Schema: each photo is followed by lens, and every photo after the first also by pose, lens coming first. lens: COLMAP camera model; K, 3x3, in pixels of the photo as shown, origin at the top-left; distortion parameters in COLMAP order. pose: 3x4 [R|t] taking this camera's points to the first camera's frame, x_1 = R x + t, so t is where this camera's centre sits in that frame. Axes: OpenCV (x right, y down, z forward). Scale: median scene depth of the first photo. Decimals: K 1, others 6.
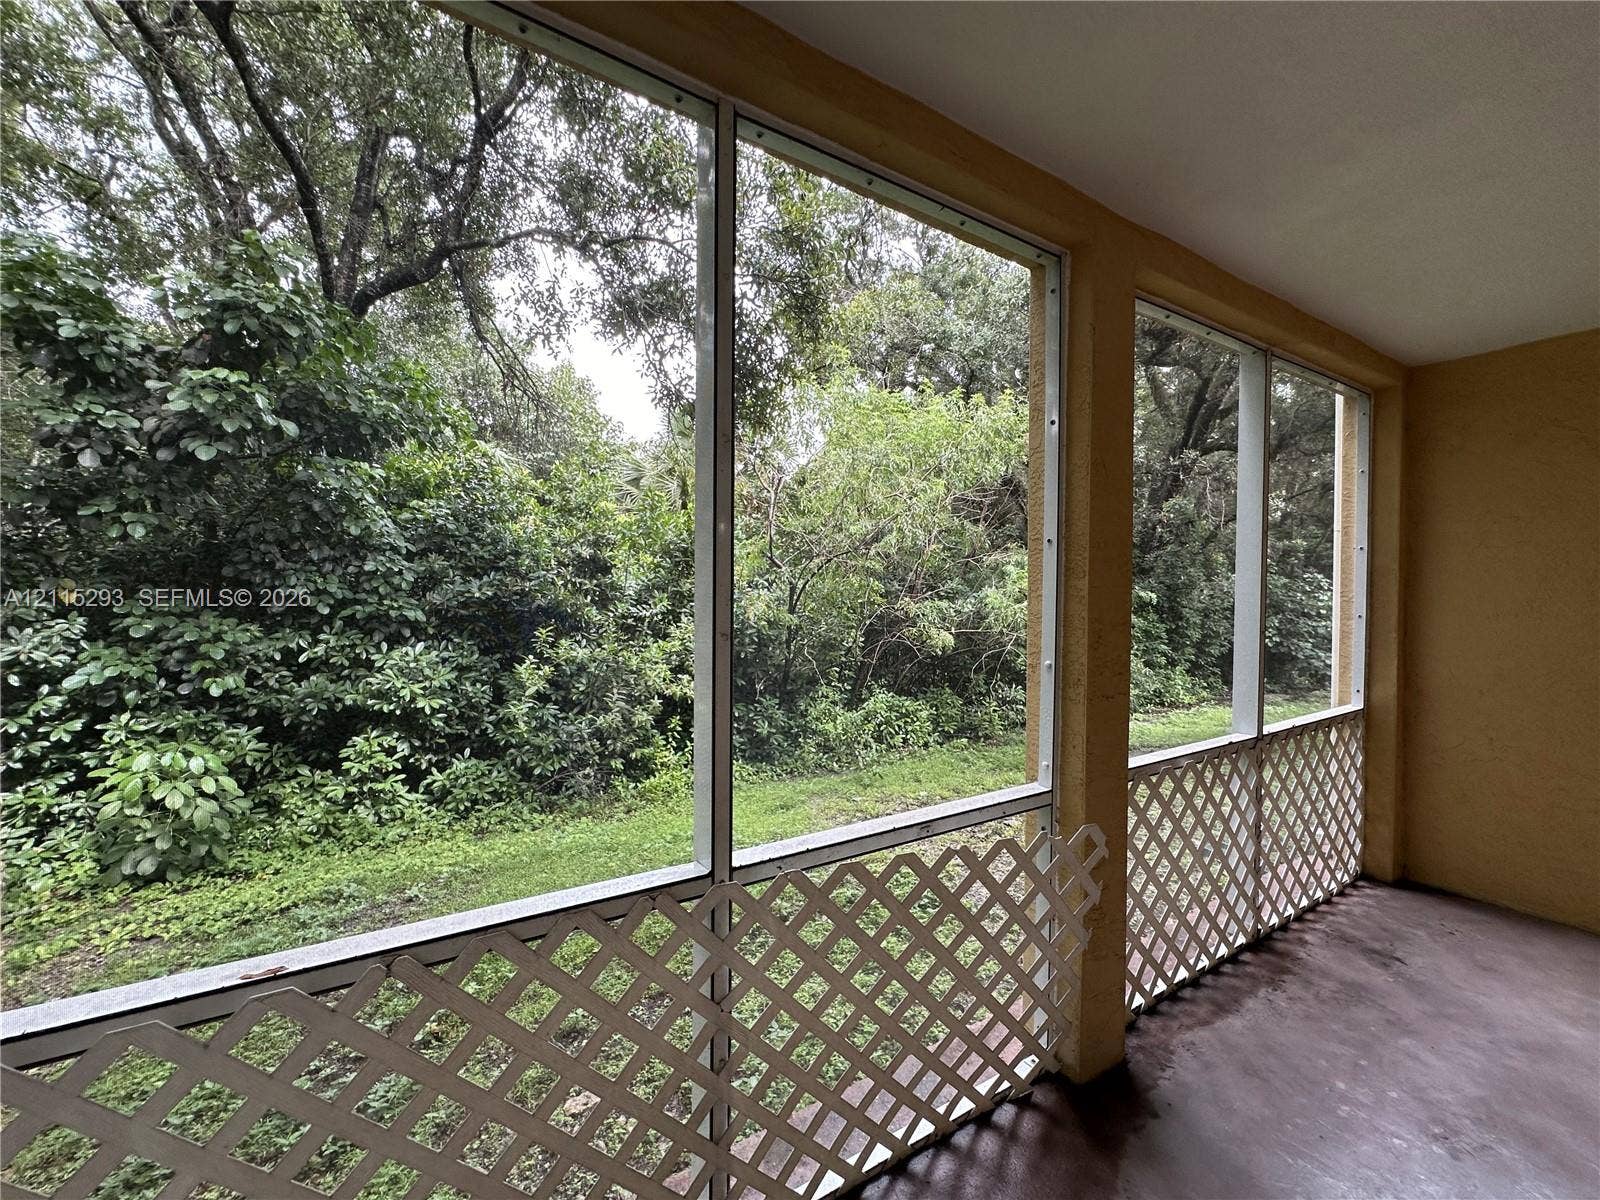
lens RADIAL K [[610.1, 0, 800.0], [0, 610.1, 600.0], [0, 0, 1]] dist [-0.001449, -0.000439]
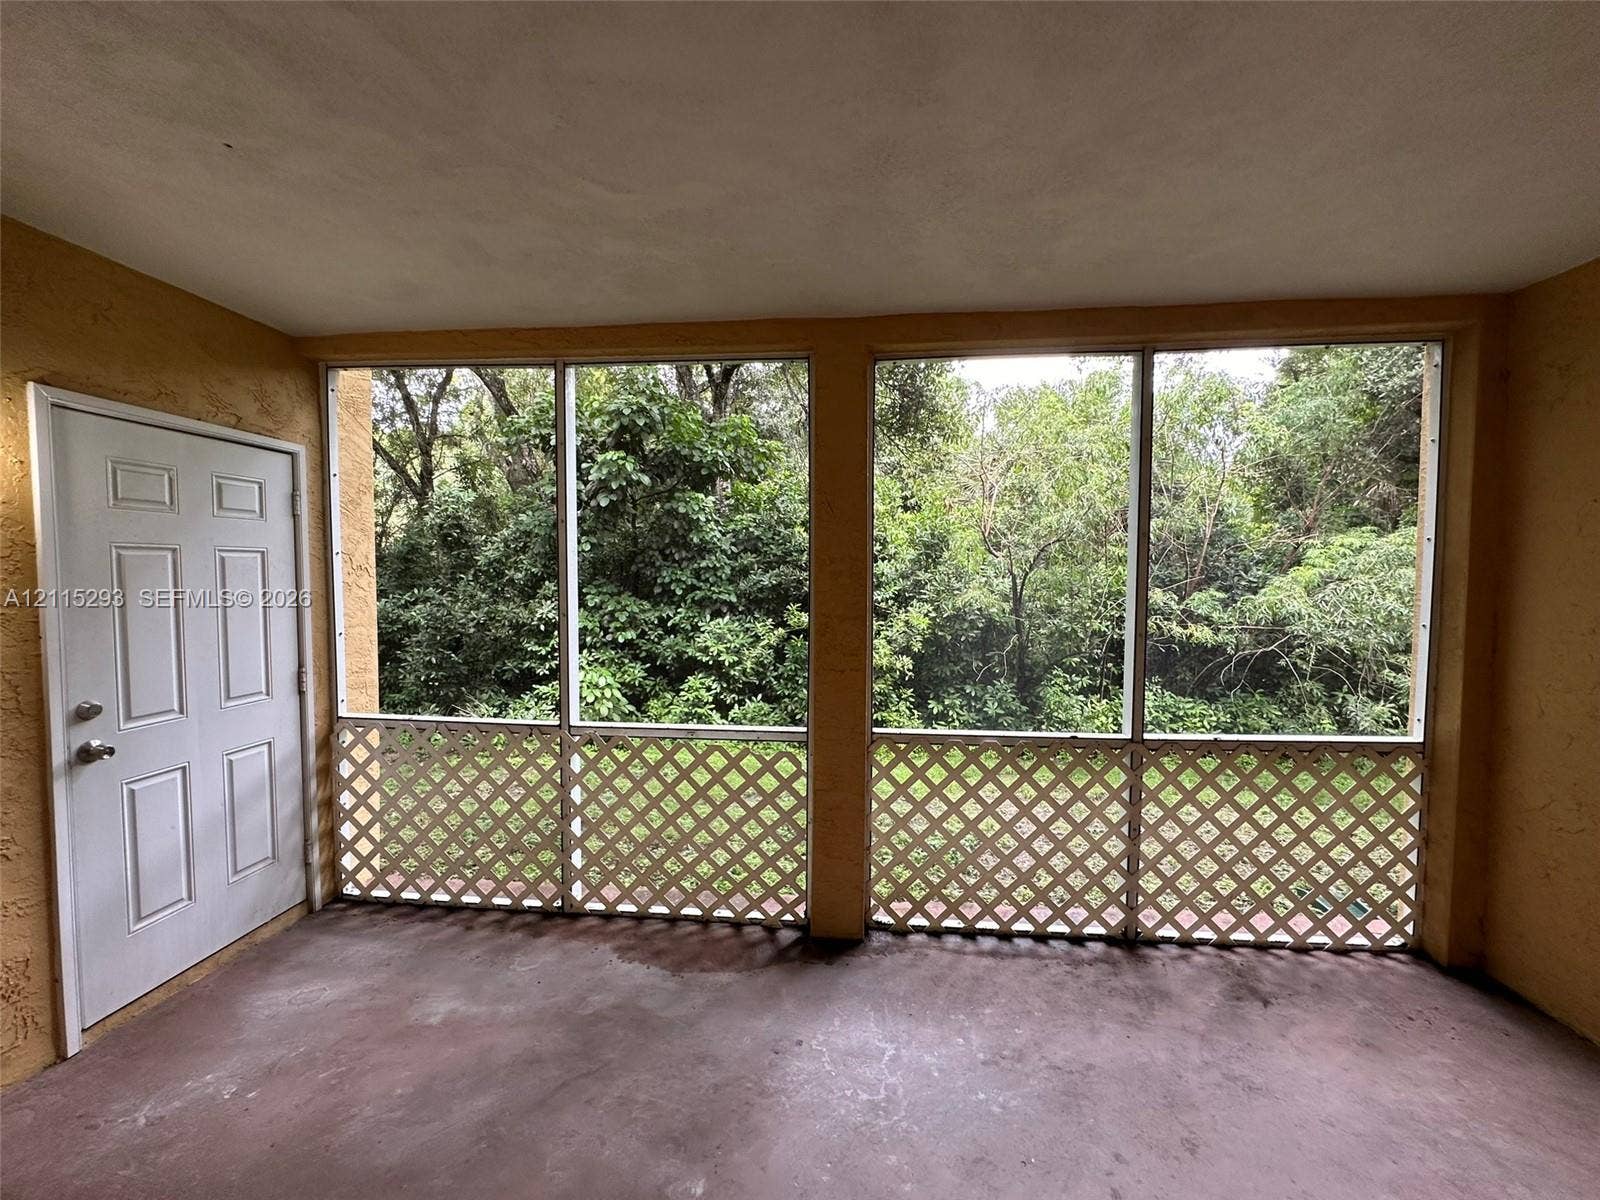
lens RADIAL K [[592.6, 0, 800.0], [0, 592.6, 600.0], [0, 0, 1]] dist [0.001693, -0.005872]
pose [[0.813172, 0.021942, -0.581610, 0.348447], [-0.005911, 0.999549, 0.029445, -0.011282], [0.581994, -0.020506, 0.812935, -0.039791]]
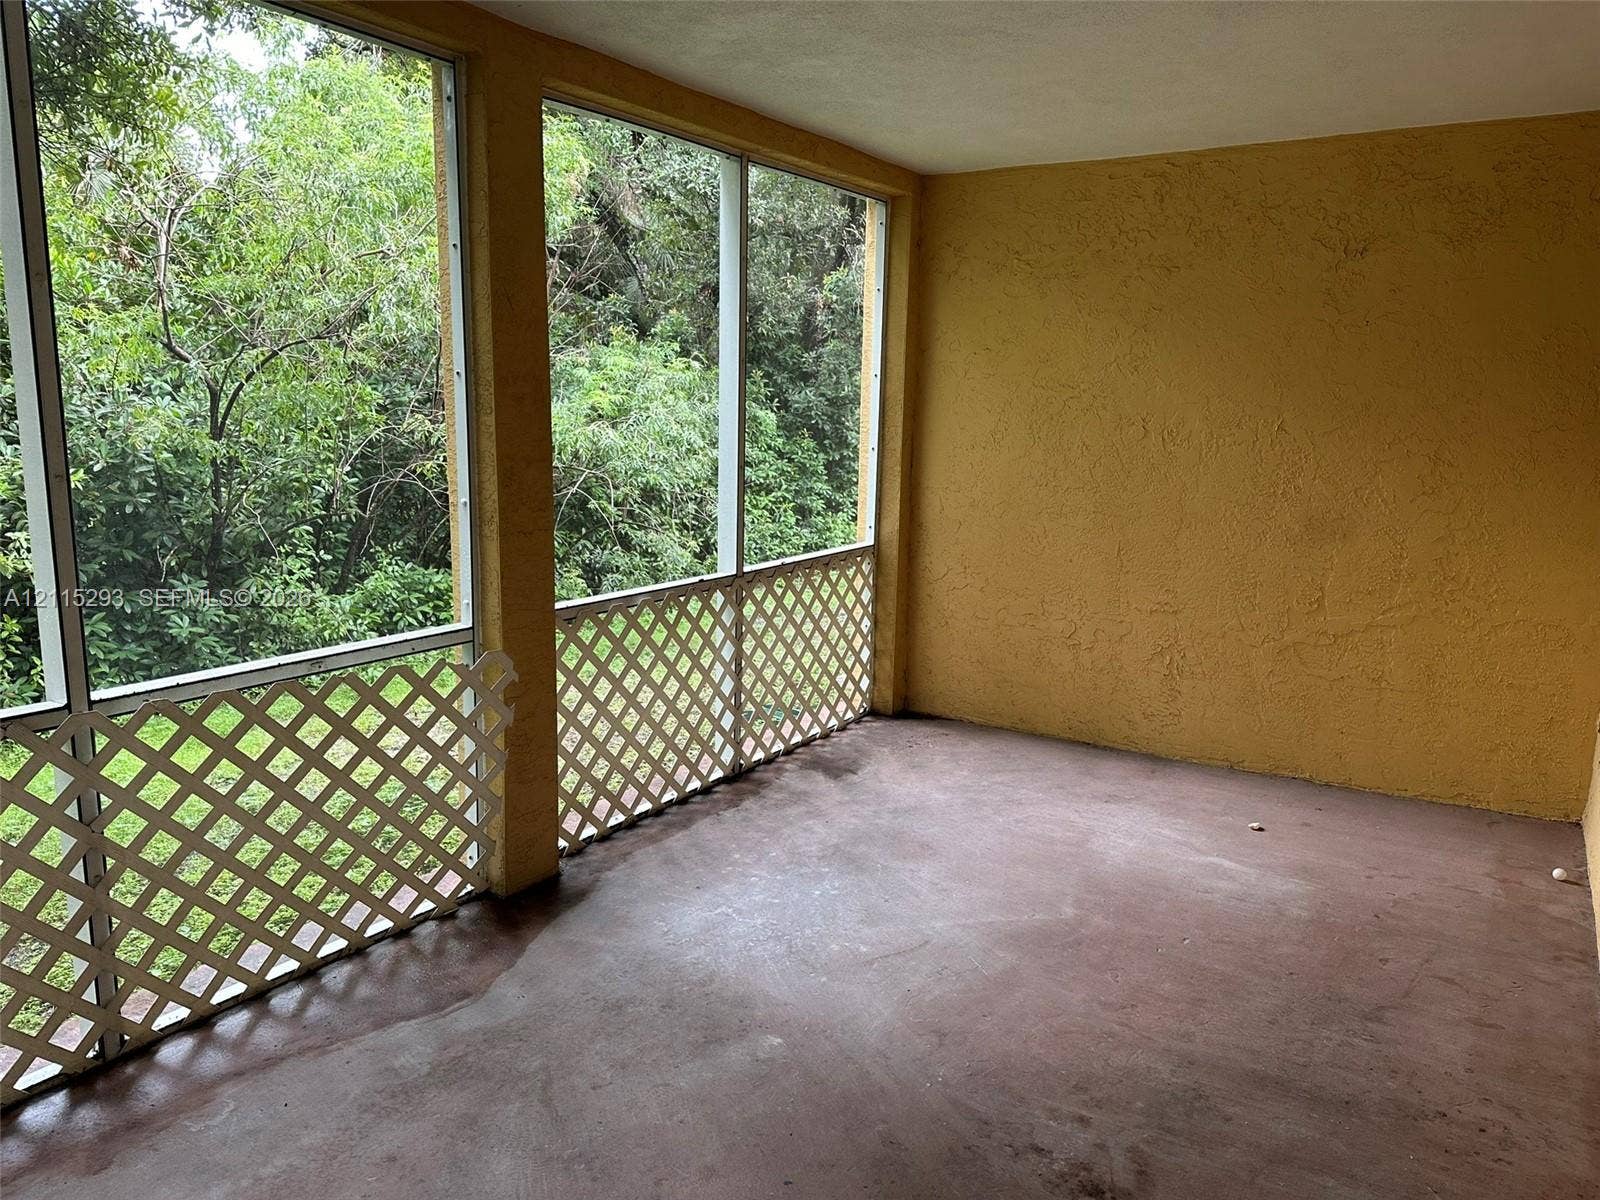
lens RADIAL K [[1071.1, 0, 800.0], [0, 1071.1, 600.0], [0, 0, 1]] dist [0.031667, -0.060846]
pose [[0.901927, -0.062468, 0.427346, 0.042675], [-0.013544, 0.984907, 0.172556, -0.012562], [-0.431675, -0.161421, 0.887468, -0.229174]]
